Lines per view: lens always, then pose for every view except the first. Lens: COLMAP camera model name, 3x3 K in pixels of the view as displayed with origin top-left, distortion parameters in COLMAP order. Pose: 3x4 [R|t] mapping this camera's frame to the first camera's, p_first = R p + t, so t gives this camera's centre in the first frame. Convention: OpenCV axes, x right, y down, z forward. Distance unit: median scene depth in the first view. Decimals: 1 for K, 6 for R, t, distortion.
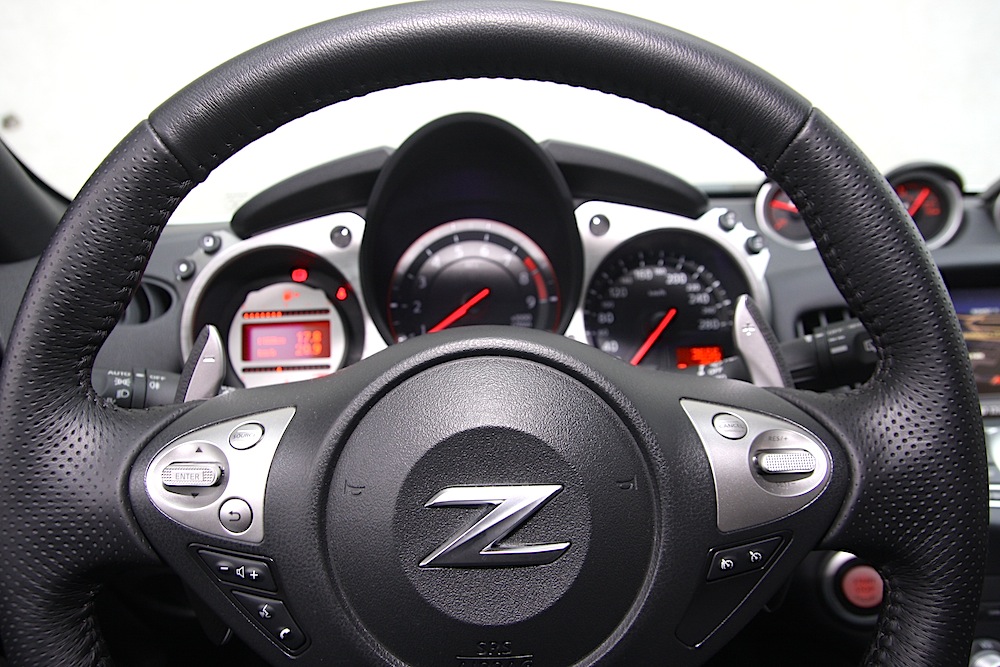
lens RADIAL K [[849.7, 0, 500.0], [0, 849.7, 333.5], [0, 0, 1]] dist [-0.132510, -0.000614]
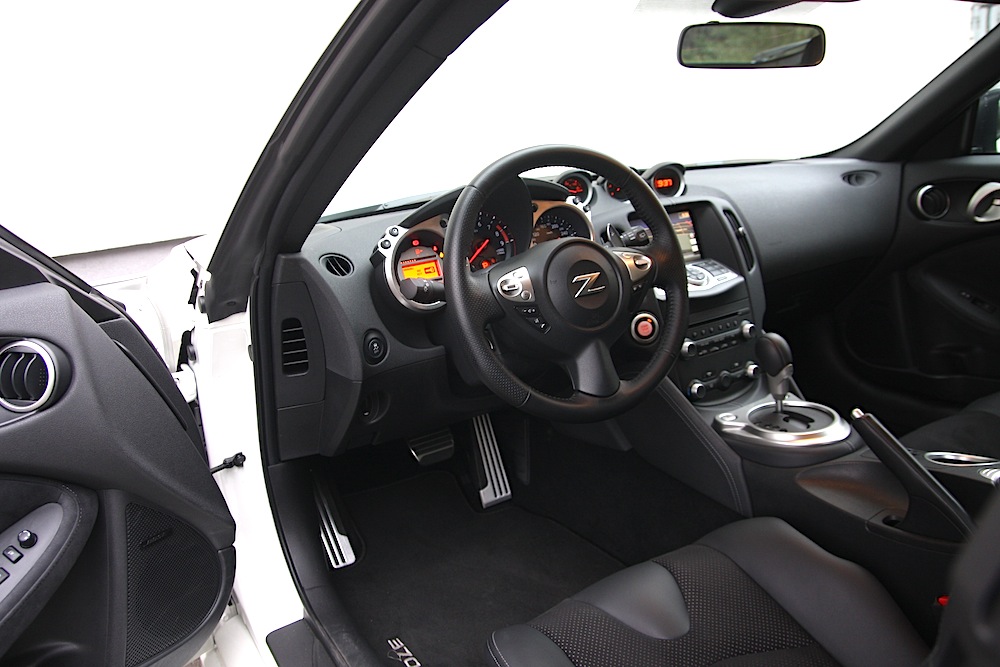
lens RADIAL K [[759.9, 0, 496.6], [0, 759.9, 350.5], [0, 0, 1]] dist [-0.142115, 0.112056]
pose [[0.891973, -0.183302, 0.413262, -0.983039], [0.172180, 0.982961, 0.064362, 0.129519], [-0.418018, 0.013746, 0.908335, -1.010726]]
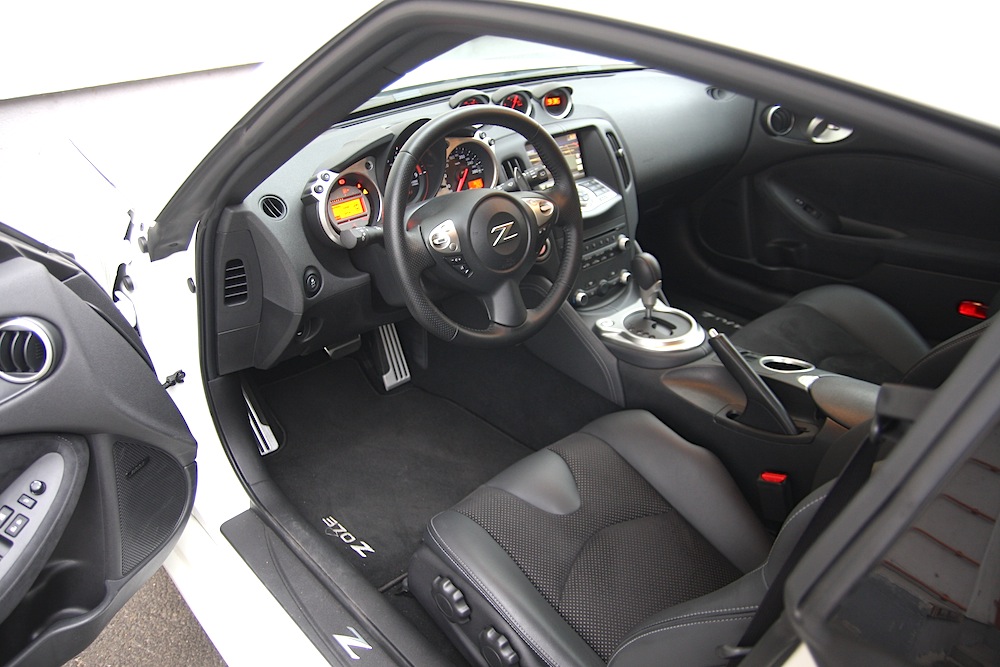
lens RADIAL K [[759.9, 0, 496.6], [0, 759.9, 350.5], [0, 0, 1]] dist [-0.142115, 0.112056]
pose [[0.793168, -0.303249, 0.528133, -1.250232], [0.145963, 0.936594, 0.318571, -0.250939], [-0.591252, -0.175592, 0.787139, -1.175590]]
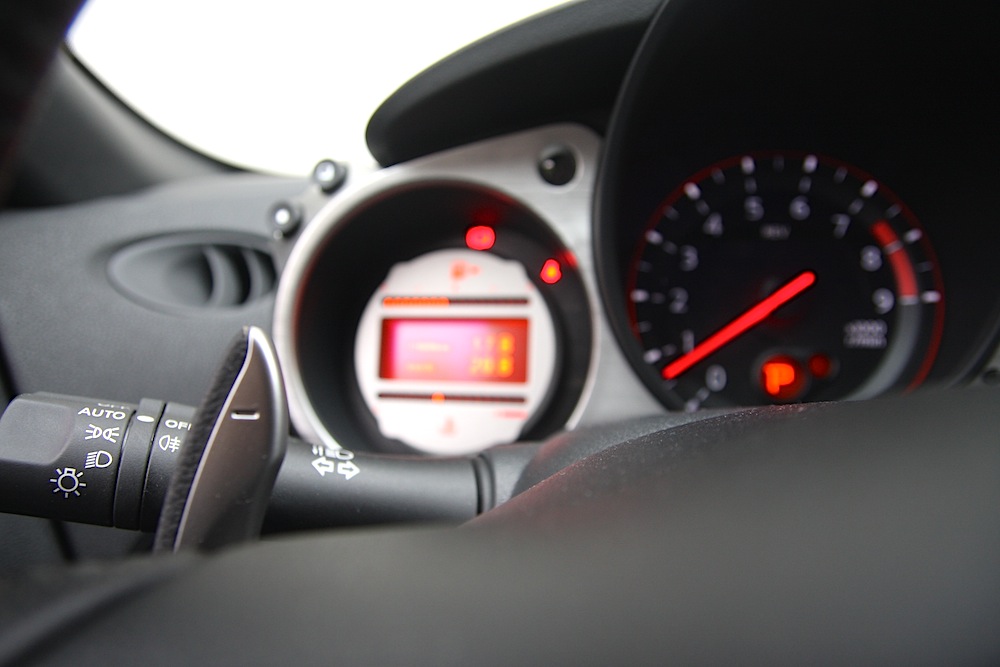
lens RADIAL K [[759.9, 0, 496.6], [0, 759.9, 350.5], [0, 0, 1]] dist [-0.142115, 0.112056]
pose [[0.977566, 0.051227, -0.204306, -0.118743], [-0.044188, 0.998267, 0.038869, -0.012477], [0.205943, -0.028969, 0.978135, 0.500507]]
